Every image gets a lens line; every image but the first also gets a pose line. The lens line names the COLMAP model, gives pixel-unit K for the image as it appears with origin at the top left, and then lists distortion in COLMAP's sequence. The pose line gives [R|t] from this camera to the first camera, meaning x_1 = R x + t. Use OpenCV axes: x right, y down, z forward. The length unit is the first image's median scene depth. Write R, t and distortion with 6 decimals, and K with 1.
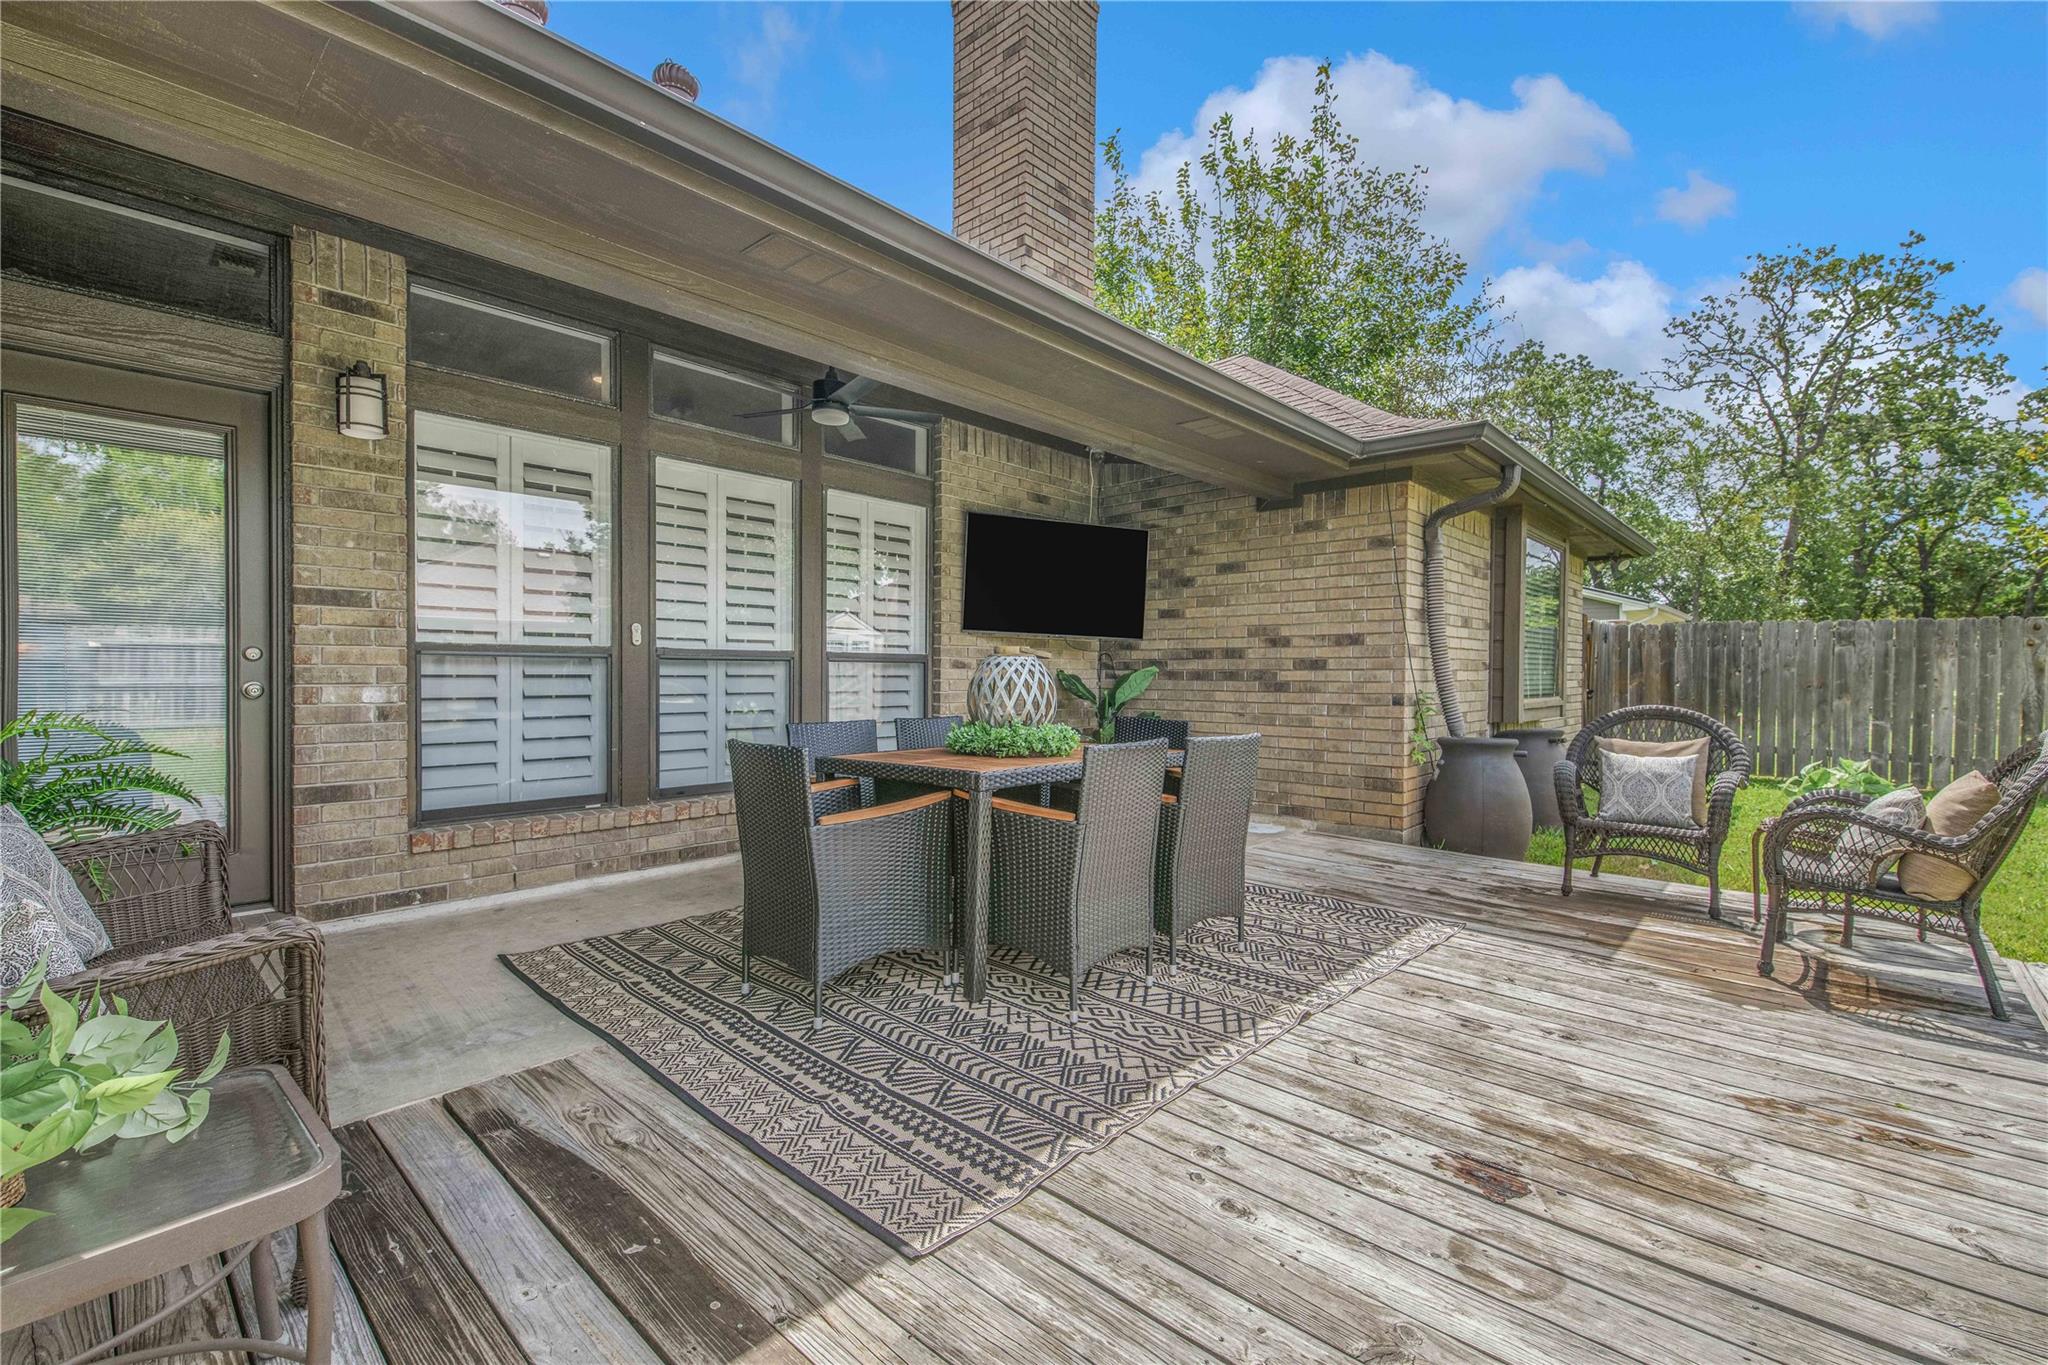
lens RADIAL K [[909.2, 0, 1029.8], [0, 909.2, 683.9], [0, 0, 1]] dist [0.011470, -0.000880]
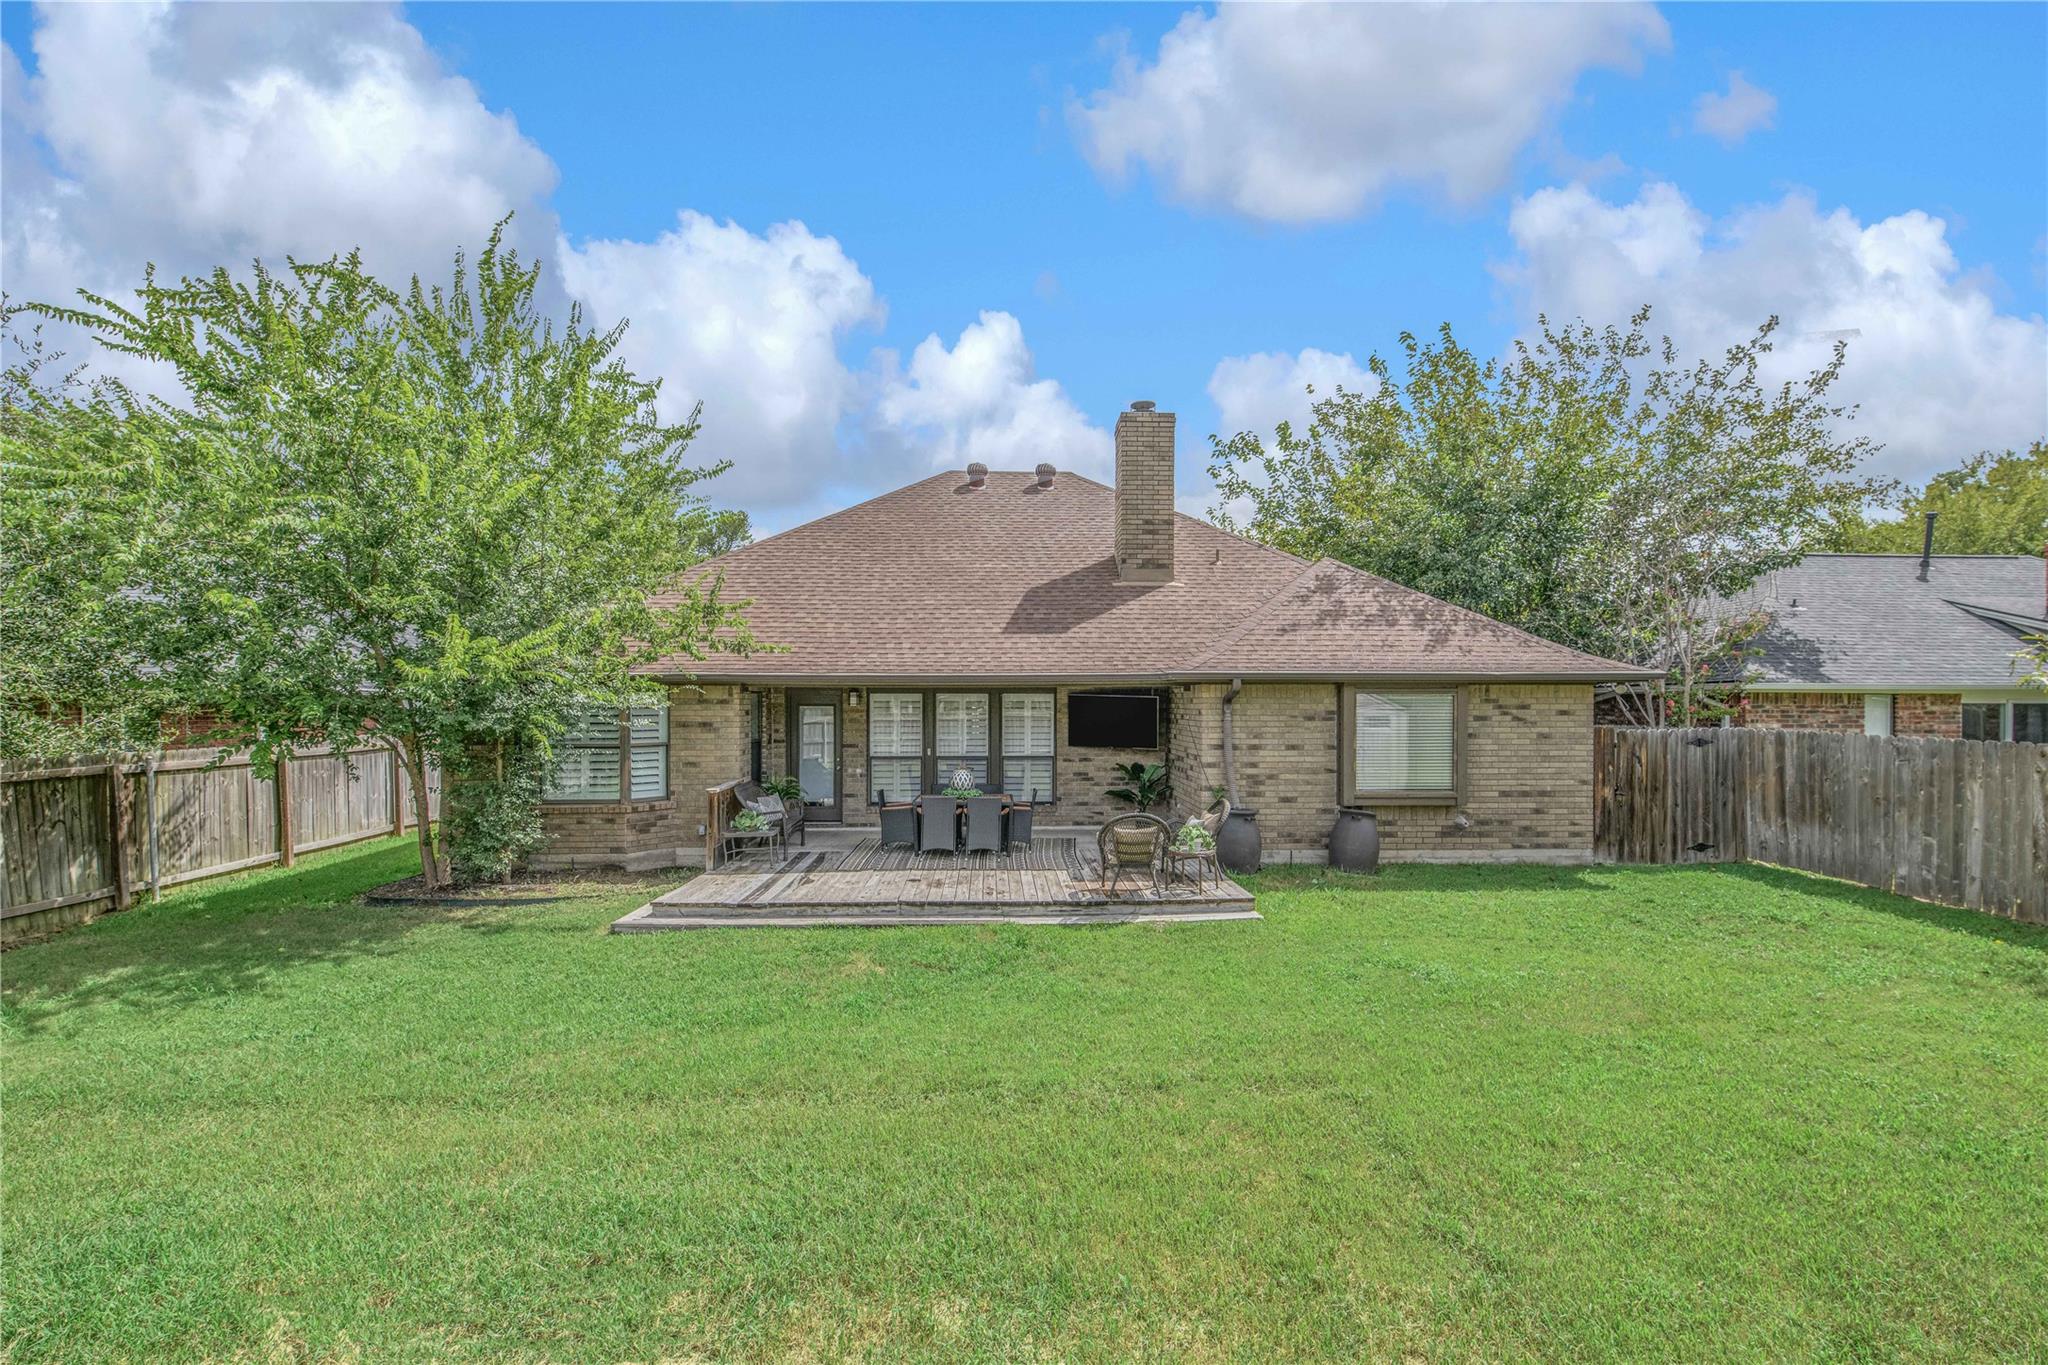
lens RADIAL K [[1077.3, 0, 1015.2], [0, 1077.3, 680.6], [0, 0, 1]] dist [0.016180, 0.000020]
pose [[0.668827, -0.008616, -0.743369, 1.962636], [-0.004525, 0.999867, -0.015661, -0.188608], [0.743405, 0.013838, 0.668699, -0.983880]]
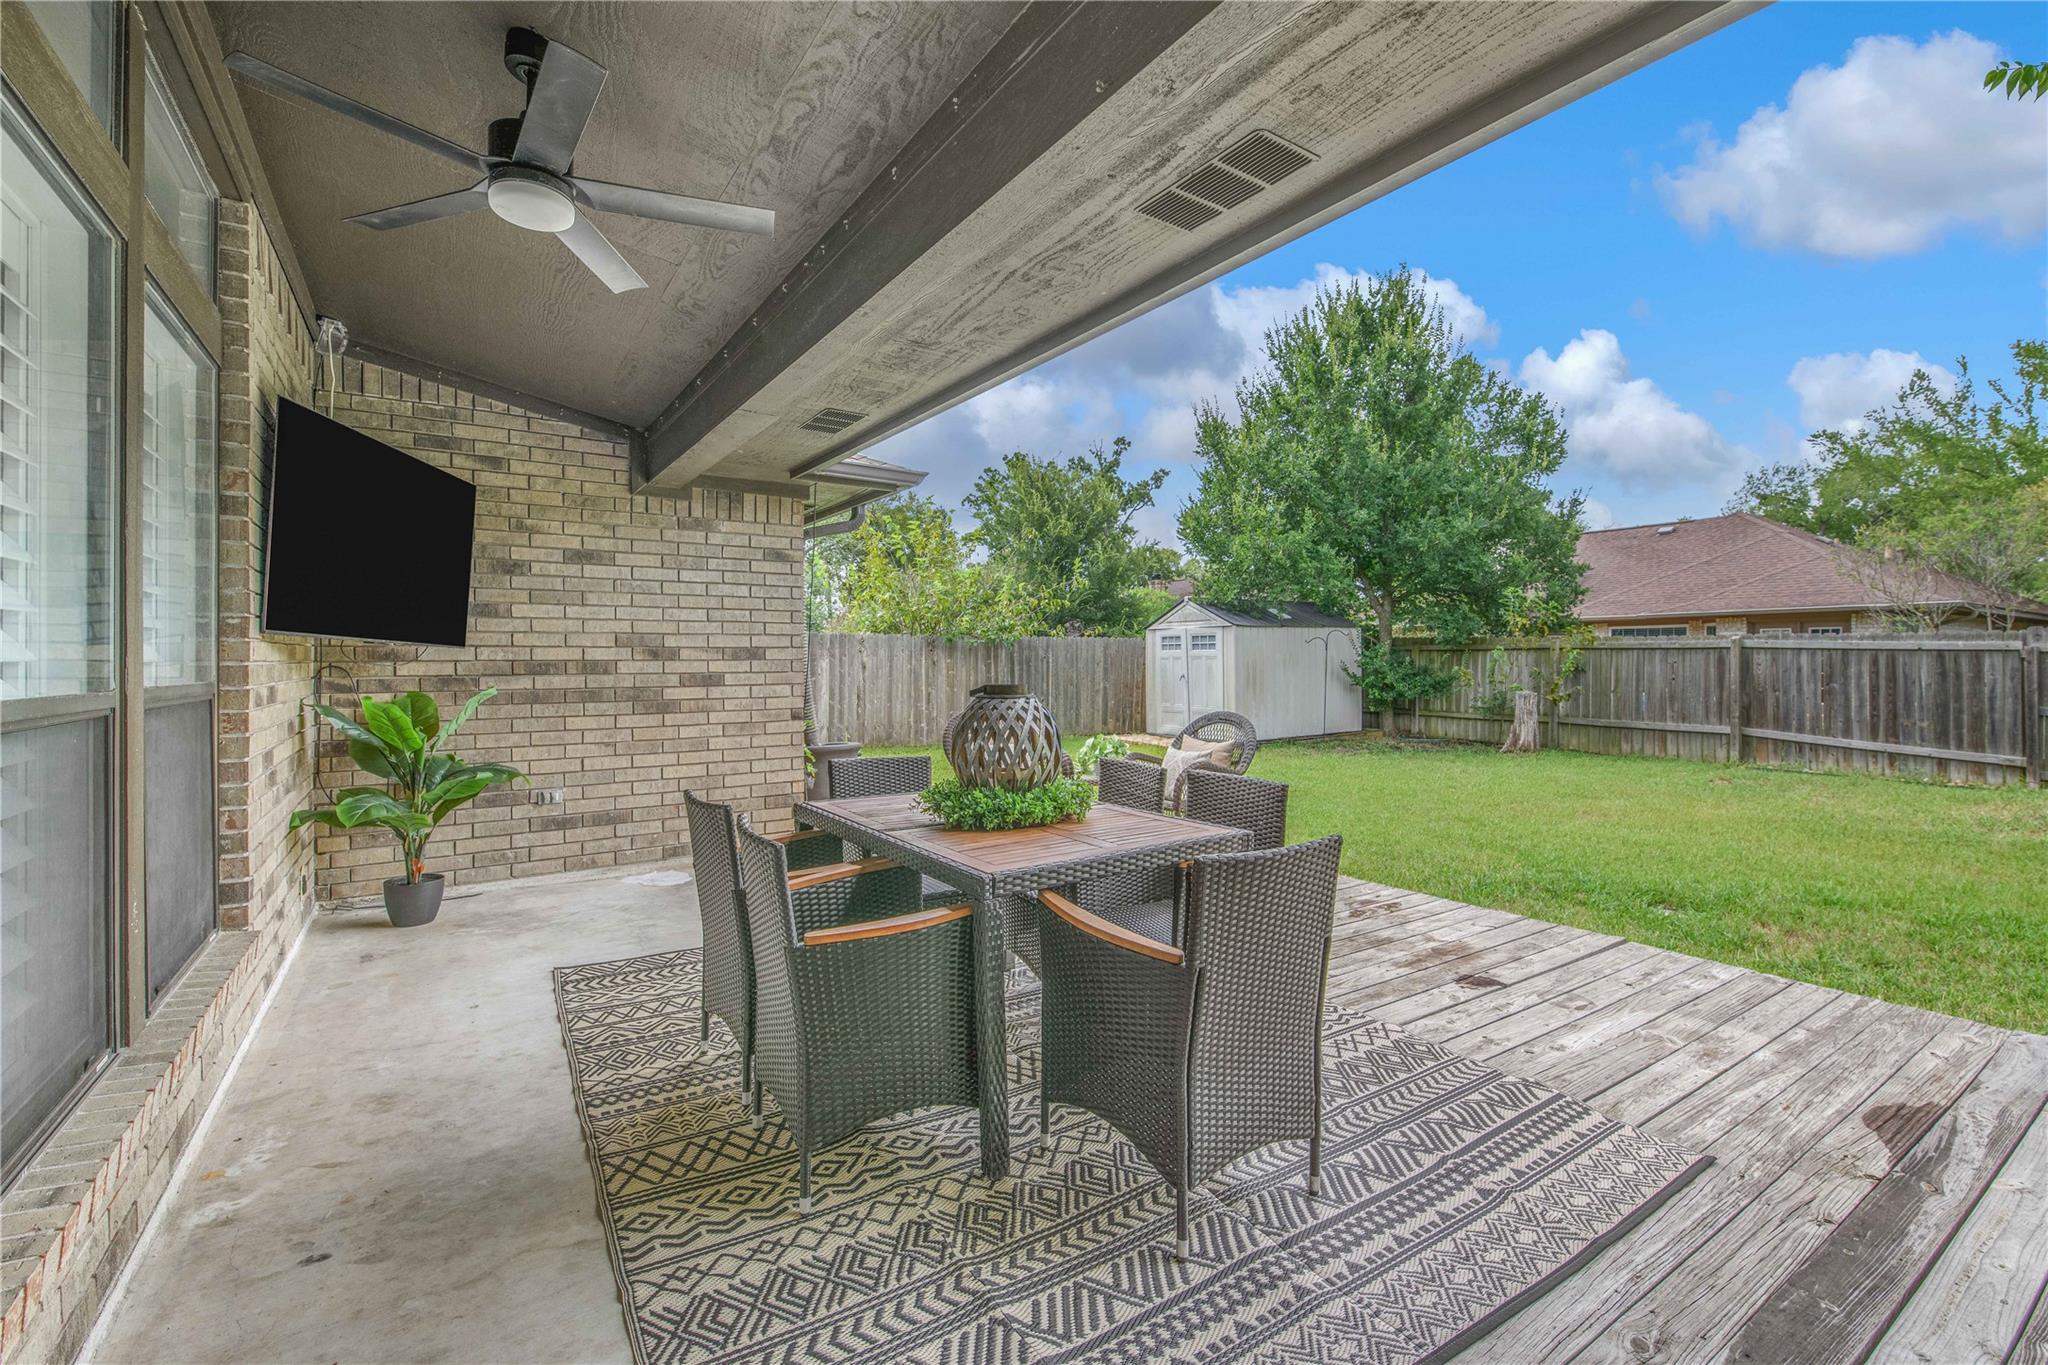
lens RADIAL K [[881.4, 0, 1080.8], [0, 881.4, 659.8], [0, 0, 1]] dist [-0.001911, -0.000407]
pose [[0.221063, -0.005777, 0.975242, -0.474273], [0.016121, 0.999867, 0.002269, -0.039262], [-0.975126, 0.015221, 0.221127, 0.477285]]
